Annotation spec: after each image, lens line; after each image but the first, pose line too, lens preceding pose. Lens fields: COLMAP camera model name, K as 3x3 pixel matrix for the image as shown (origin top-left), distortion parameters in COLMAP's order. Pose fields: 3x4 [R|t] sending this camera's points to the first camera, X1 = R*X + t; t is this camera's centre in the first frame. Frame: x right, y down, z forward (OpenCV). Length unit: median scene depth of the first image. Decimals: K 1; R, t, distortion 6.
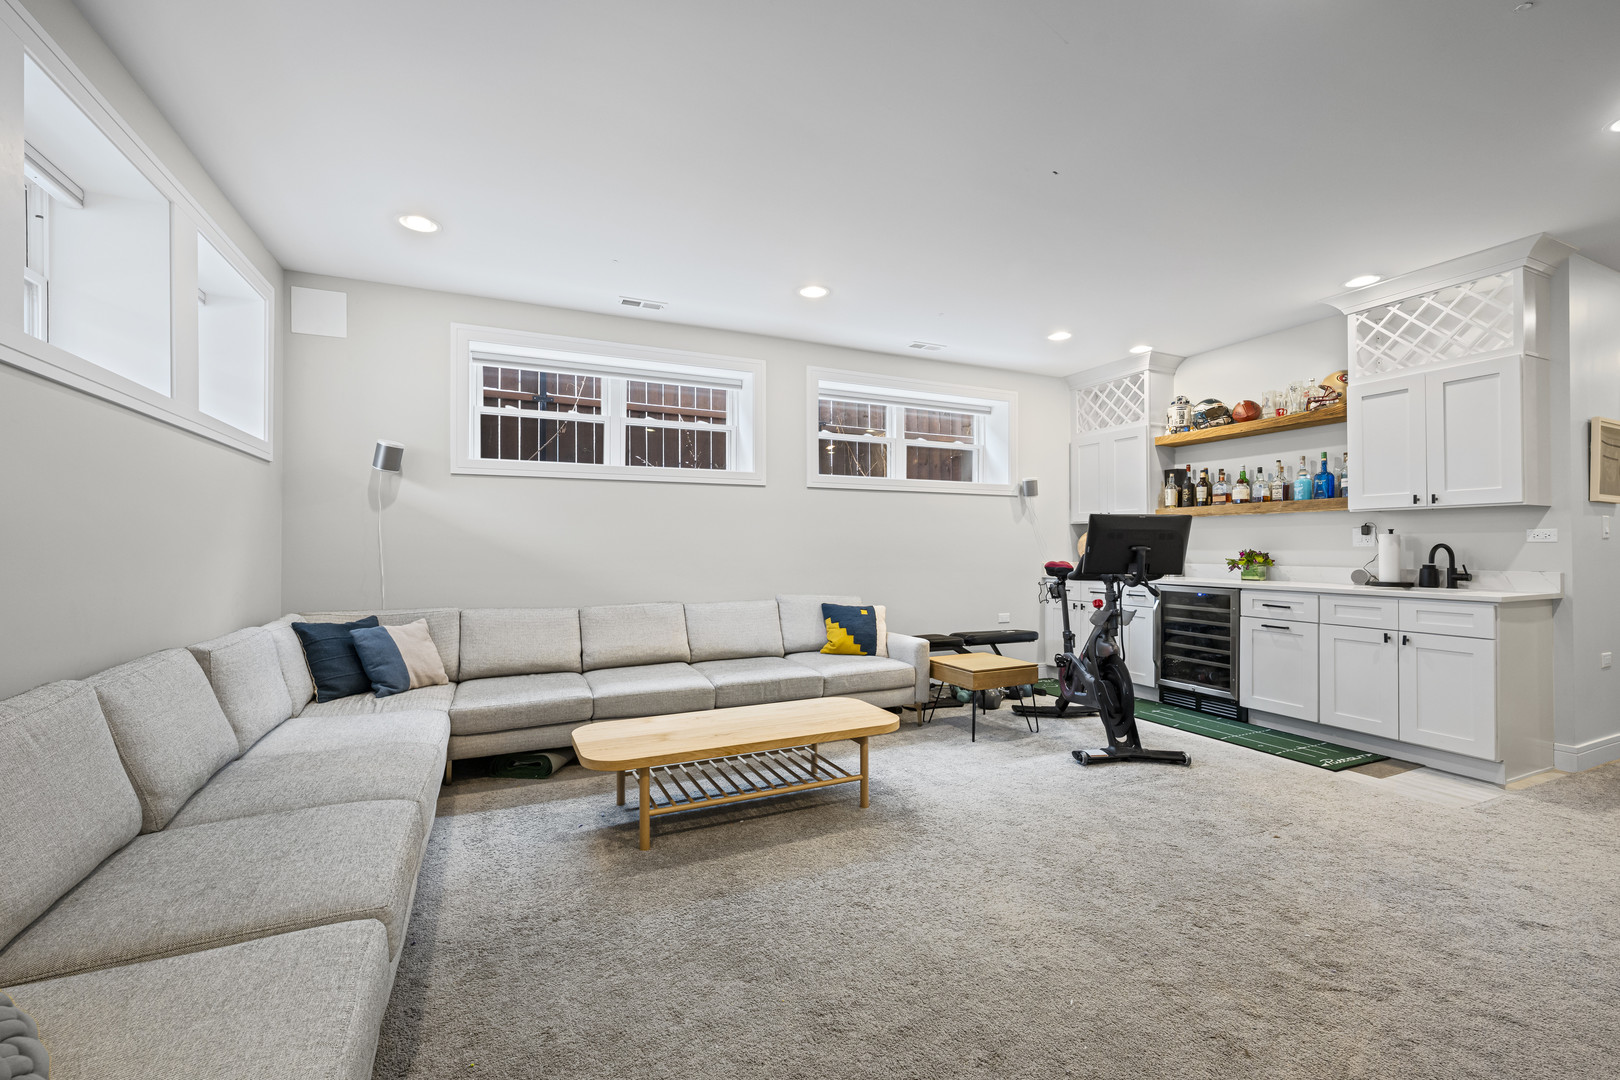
lens RADIAL K [[678.1, 0, 804.6], [0, 678.1, 544.0], [0, 0, 1]] dist [-0.002415, 0.000961]
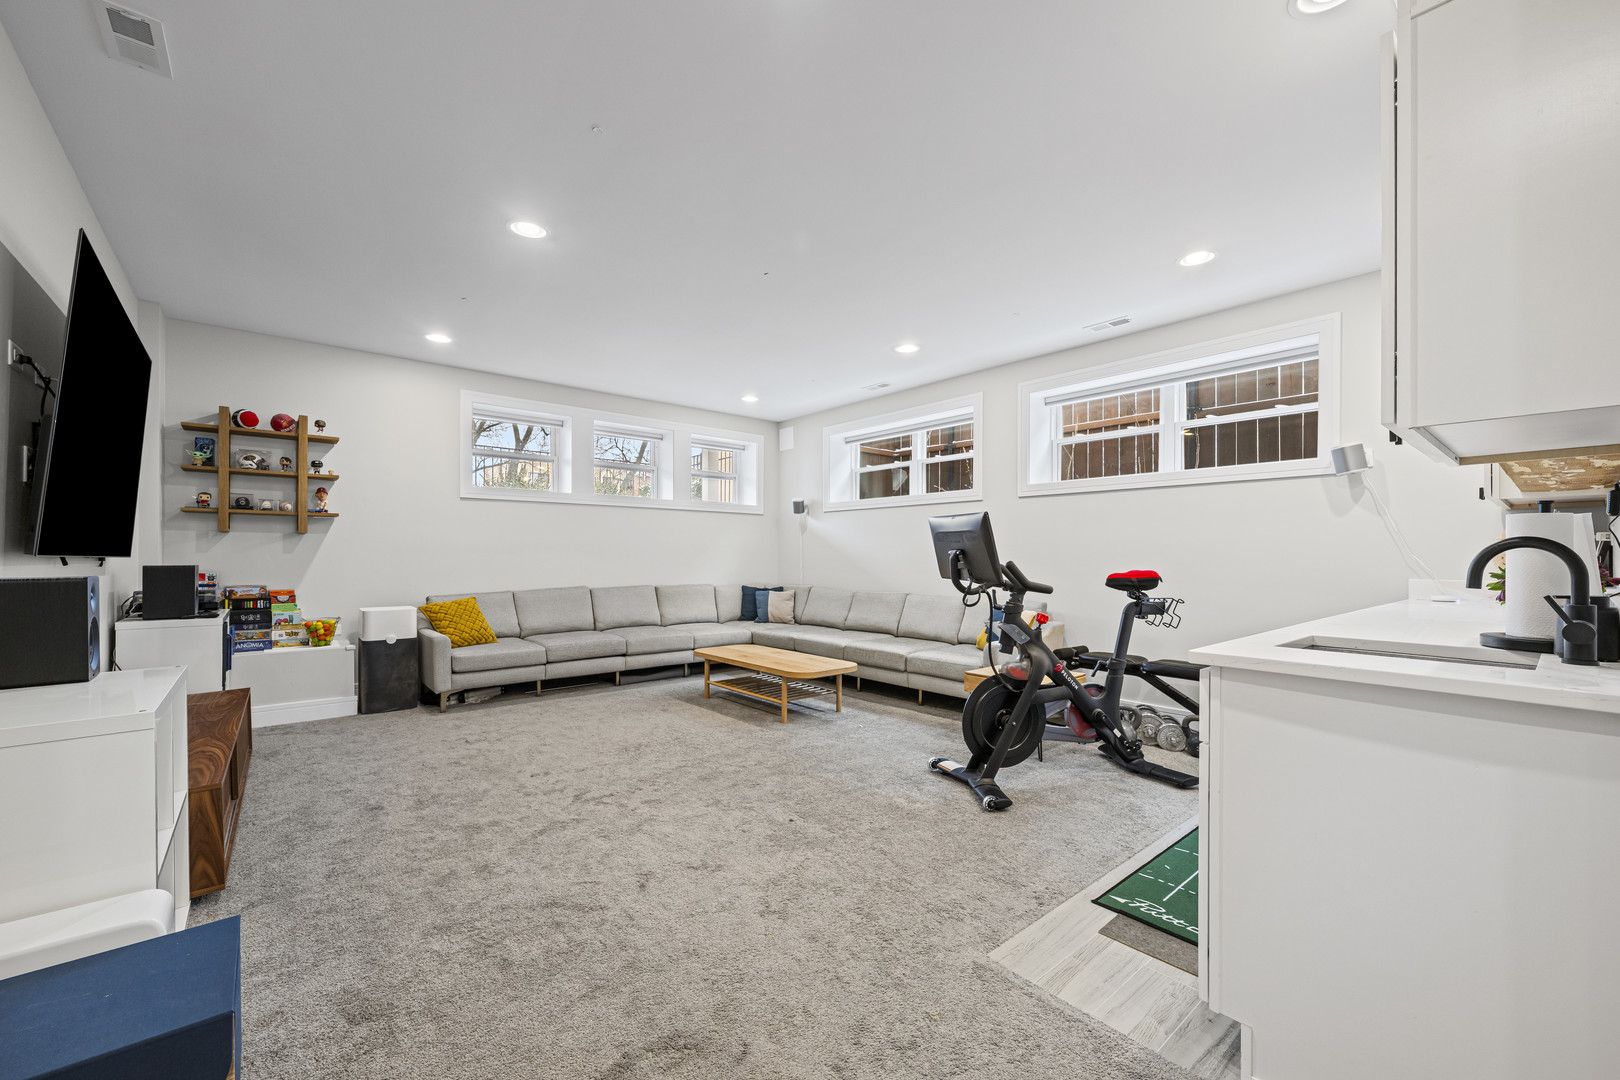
lens RADIAL K [[638.8, 0, 801.0], [0, 638.8, 551.2], [0, 0, 1]] dist [-0.000746, -0.000313]
pose [[0.262977, -0.002657, -0.964798, 0.765947], [0.004674, 0.999988, -0.001479, 0.002130], [0.964791, -0.004120, 0.262987, 0.341191]]
